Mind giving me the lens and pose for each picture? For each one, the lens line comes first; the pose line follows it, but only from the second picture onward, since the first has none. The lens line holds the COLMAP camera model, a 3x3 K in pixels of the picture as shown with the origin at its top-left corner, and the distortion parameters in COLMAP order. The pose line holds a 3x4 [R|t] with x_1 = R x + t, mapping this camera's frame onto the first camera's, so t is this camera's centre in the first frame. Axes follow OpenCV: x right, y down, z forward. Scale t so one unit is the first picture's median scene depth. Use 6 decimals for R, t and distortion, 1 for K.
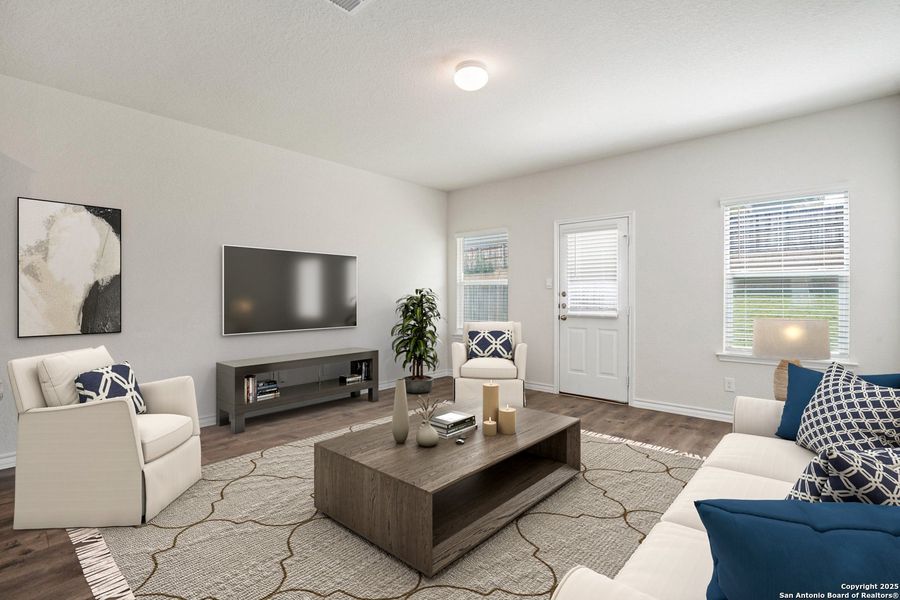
lens RADIAL K [[424.2, 0, 447.7], [0, 424.2, 295.2], [0, 0, 1]] dist [-0.018661, 0.000892]
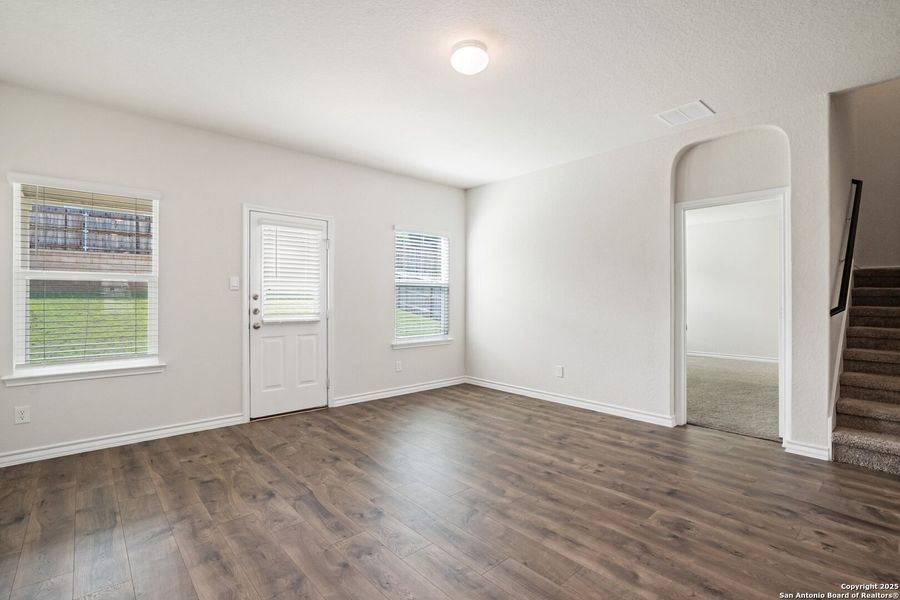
lens RADIAL K [[424.2, 0, 449.8], [0, 424.2, 297.7], [0, 0, 1]] dist [-0.018661, 0.000892]
pose [[0.105486, 0.004879, 0.994409, -0.506254], [0.001762, 0.999985, -0.005093, 0.003573], [-0.994419, 0.002290, 0.105476, 0.560545]]
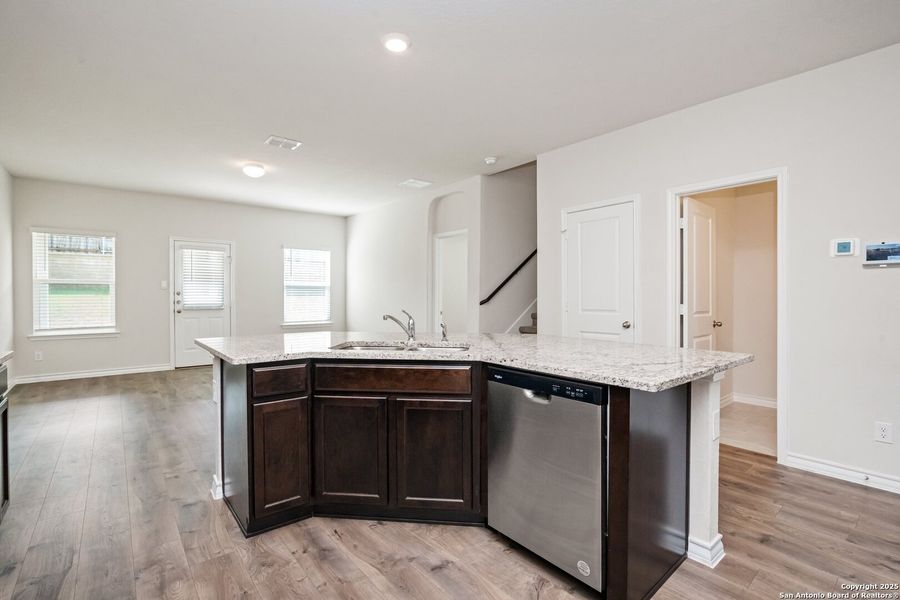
lens RADIAL K [[426.8, 0, 442.9], [0, 426.8, 297.3], [0, 0, 1]] dist [-0.003348, -0.000483]
pose [[0.170261, -0.005162, 0.985386, -0.925393], [0.000381, 0.999987, 0.005173, 0.003167], [-0.985399, -0.000506, 0.170260, -0.043031]]
